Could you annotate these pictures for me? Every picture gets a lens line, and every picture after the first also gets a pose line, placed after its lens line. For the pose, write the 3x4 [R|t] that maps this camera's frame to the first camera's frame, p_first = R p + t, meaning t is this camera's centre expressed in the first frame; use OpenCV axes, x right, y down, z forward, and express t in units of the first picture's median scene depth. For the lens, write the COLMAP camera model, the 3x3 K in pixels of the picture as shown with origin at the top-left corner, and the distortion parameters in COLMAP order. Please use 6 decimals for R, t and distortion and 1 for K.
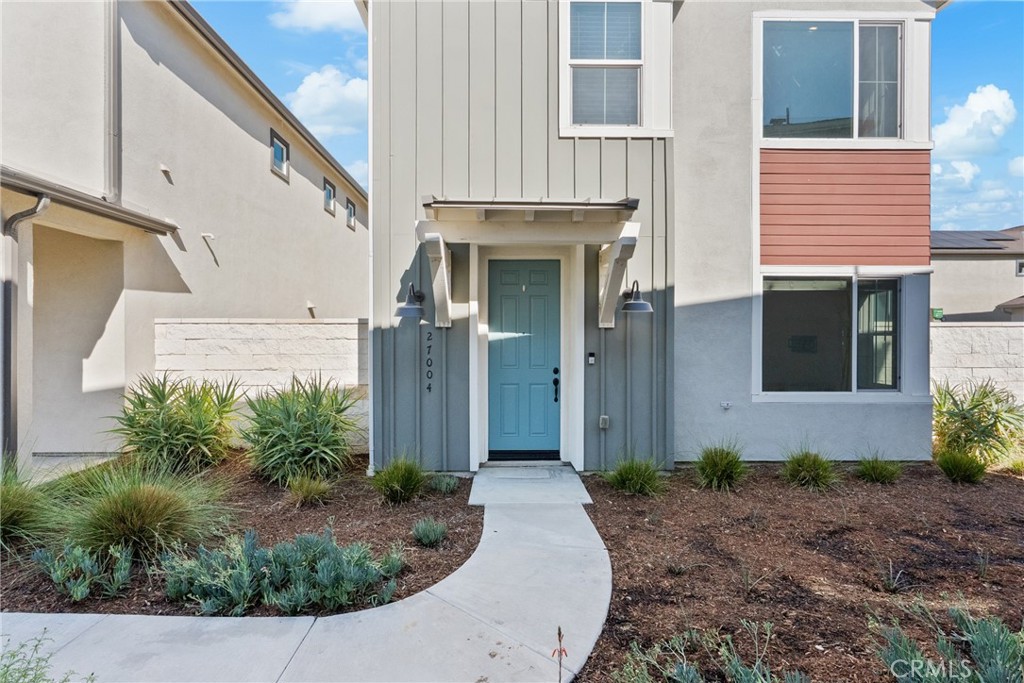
lens RADIAL K [[469.5, 0, 511.9], [0, 469.5, 337.1], [0, 0, 1]] dist [-0.005980, 0.002842]
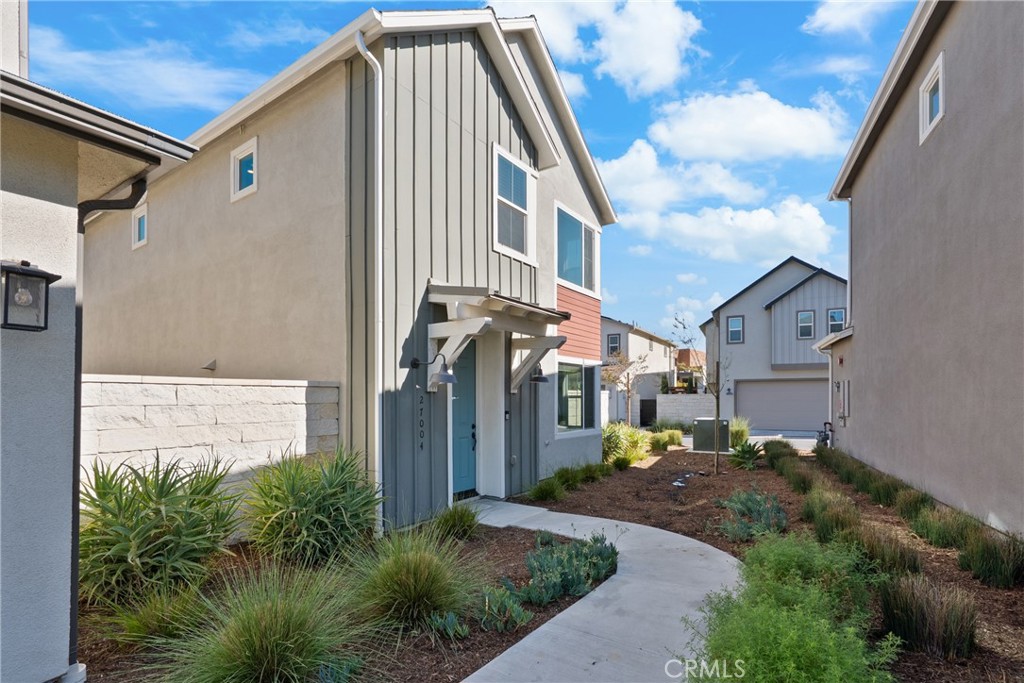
lens RADIAL K [[469.5, 0, 523.1], [0, 469.5, 394.9], [0, 0, 1]] dist [-0.005980, 0.002842]
pose [[0.587026, 0.002574, 0.809564, -0.919127], [0.006440, 0.999948, -0.007849, -0.003020], [-0.809542, 0.009821, 0.586979, 0.148310]]
